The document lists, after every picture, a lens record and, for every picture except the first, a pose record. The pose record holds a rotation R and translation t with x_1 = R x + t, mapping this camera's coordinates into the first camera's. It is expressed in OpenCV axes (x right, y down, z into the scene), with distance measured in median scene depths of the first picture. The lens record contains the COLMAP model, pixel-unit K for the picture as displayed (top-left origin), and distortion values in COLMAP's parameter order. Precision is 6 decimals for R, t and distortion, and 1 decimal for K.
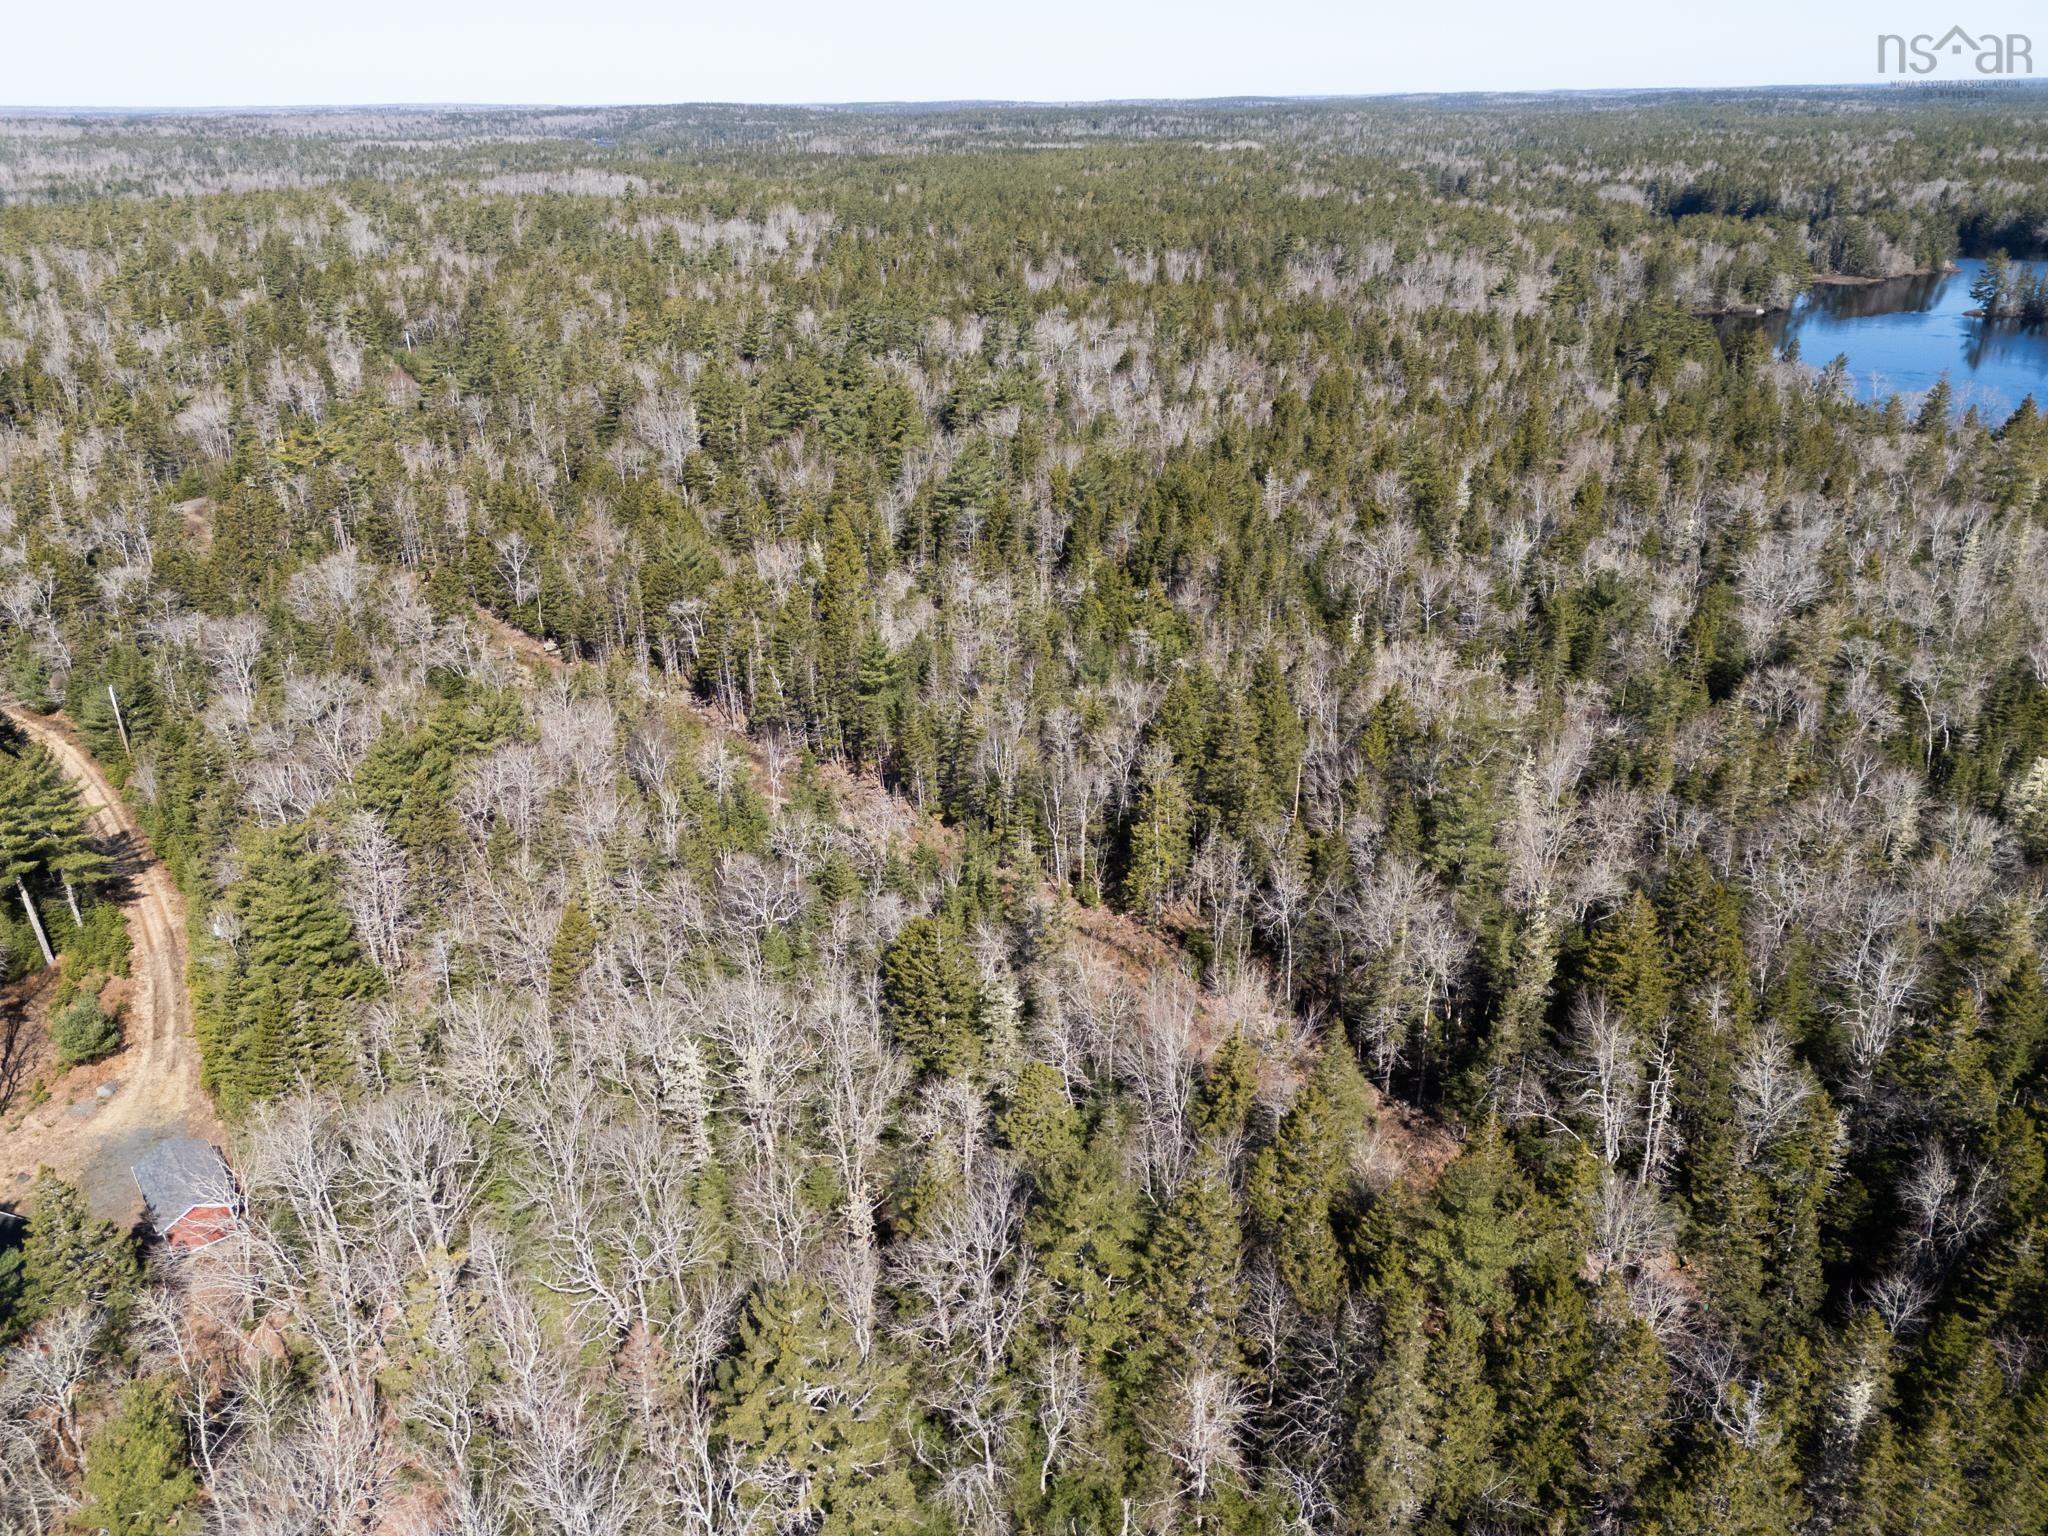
lens RADIAL K [[1493.8, 0, 1031.9], [0, 1493.8, 765.0], [0, 0, 1]] dist [0.078076, -0.062138]
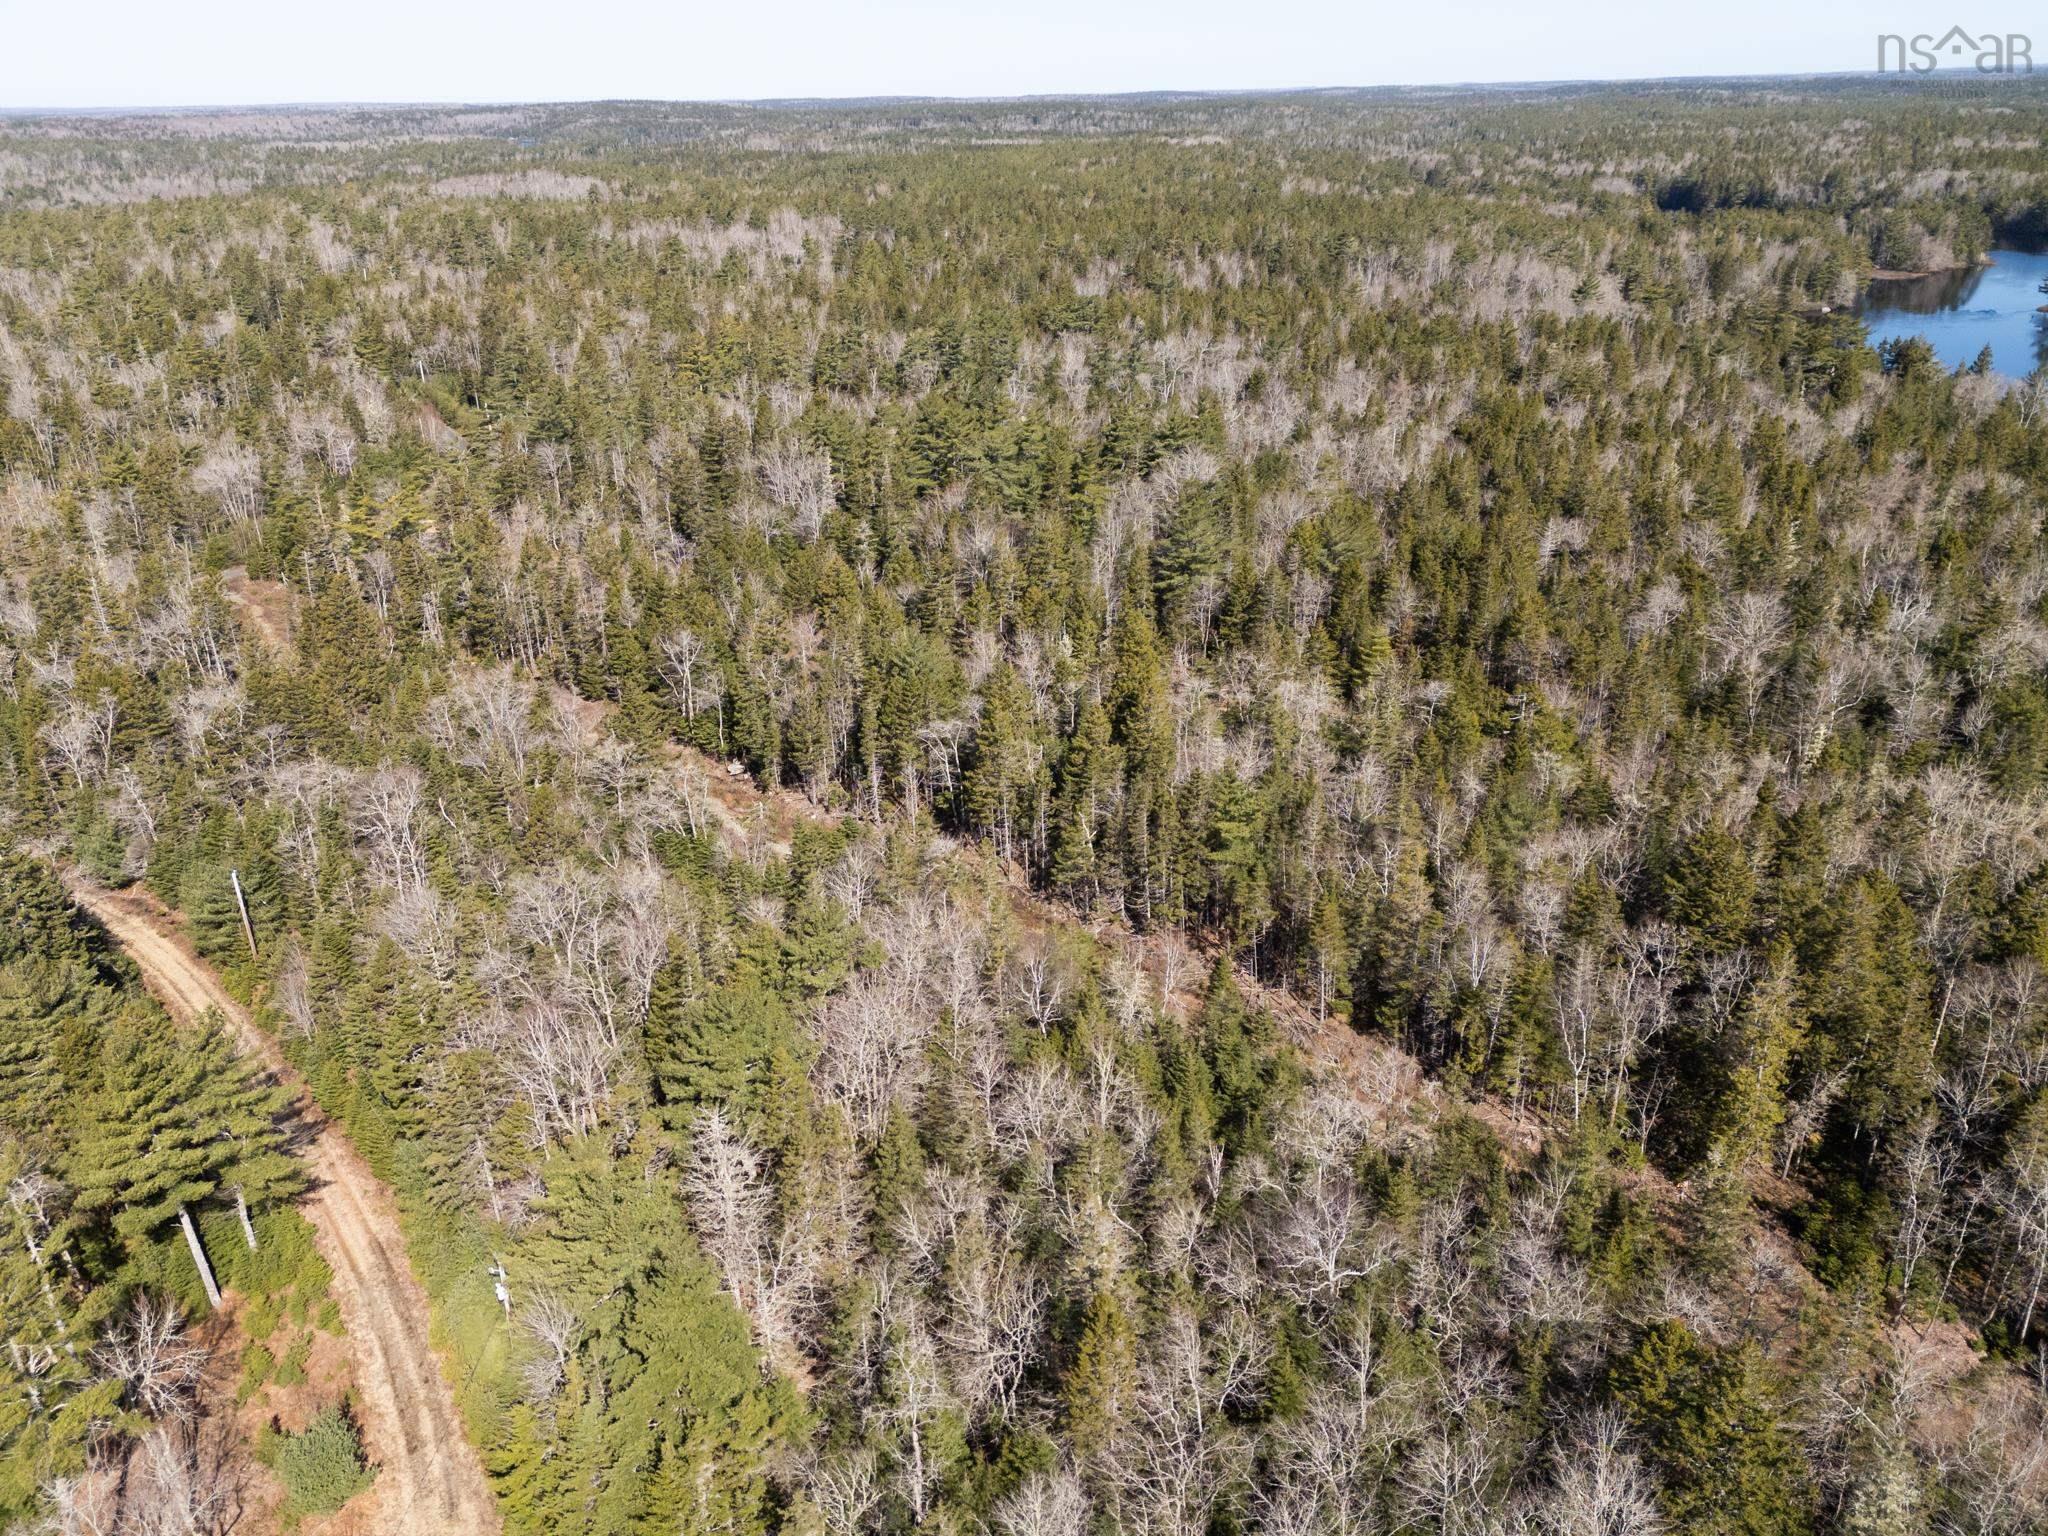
lens RADIAL K [[1493.8, 0, 1033.8], [0, 1493.8, 761.7], [0, 0, 1]] dist [0.078076, -0.062138]
pose [[0.998402, -0.028358, 0.048887, -0.086604], [0.028326, 0.999598, 0.001333, -0.034629], [-0.048905, 0.000054, 0.998803, 0.080038]]
